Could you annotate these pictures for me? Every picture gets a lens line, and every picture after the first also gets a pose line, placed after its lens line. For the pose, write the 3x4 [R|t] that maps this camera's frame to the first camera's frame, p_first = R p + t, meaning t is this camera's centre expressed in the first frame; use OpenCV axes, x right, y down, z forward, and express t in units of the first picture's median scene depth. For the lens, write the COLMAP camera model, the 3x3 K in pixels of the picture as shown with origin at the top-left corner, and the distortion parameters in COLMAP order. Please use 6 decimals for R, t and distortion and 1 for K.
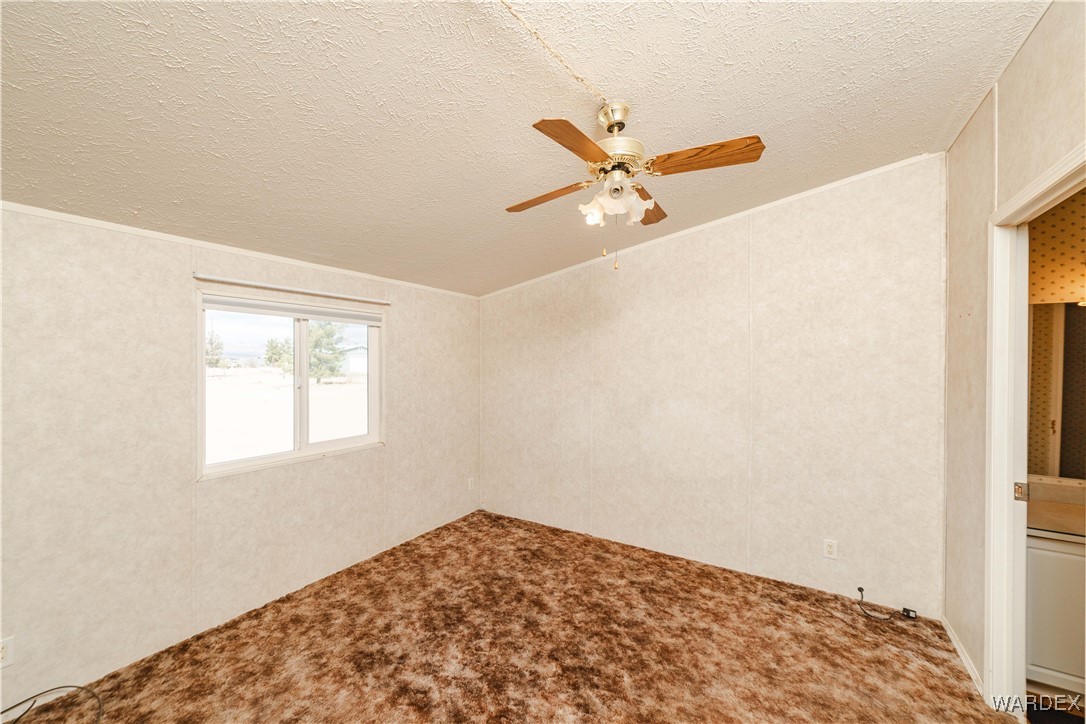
lens RADIAL K [[444.6, 0, 543.0], [0, 444.6, 362.0], [0, 0, 1]] dist [-0.000779, -0.000026]
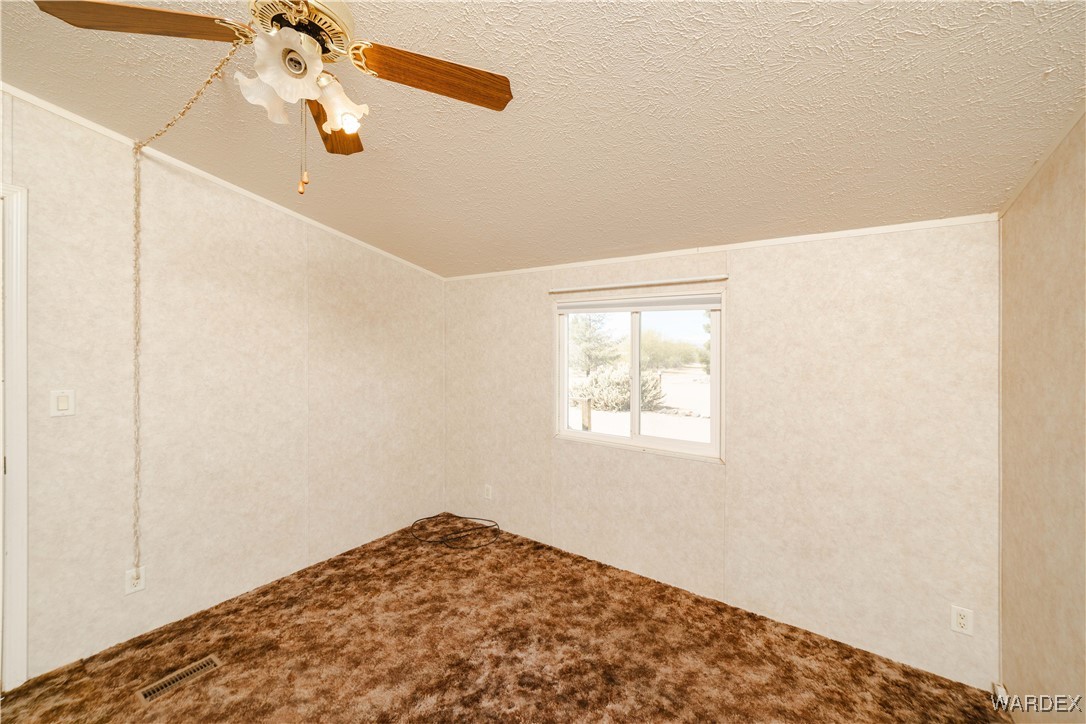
lens RADIAL K [[415.7, 0, 539.4], [0, 415.7, 358.2], [0, 0, 1]] dist [0.000815, 0.000446]
pose [[-0.060787, 0.003140, -0.998146, 0.468148], [-0.023754, 0.999707, 0.004591, 0.012379], [0.997868, 0.023989, -0.060694, 0.899422]]
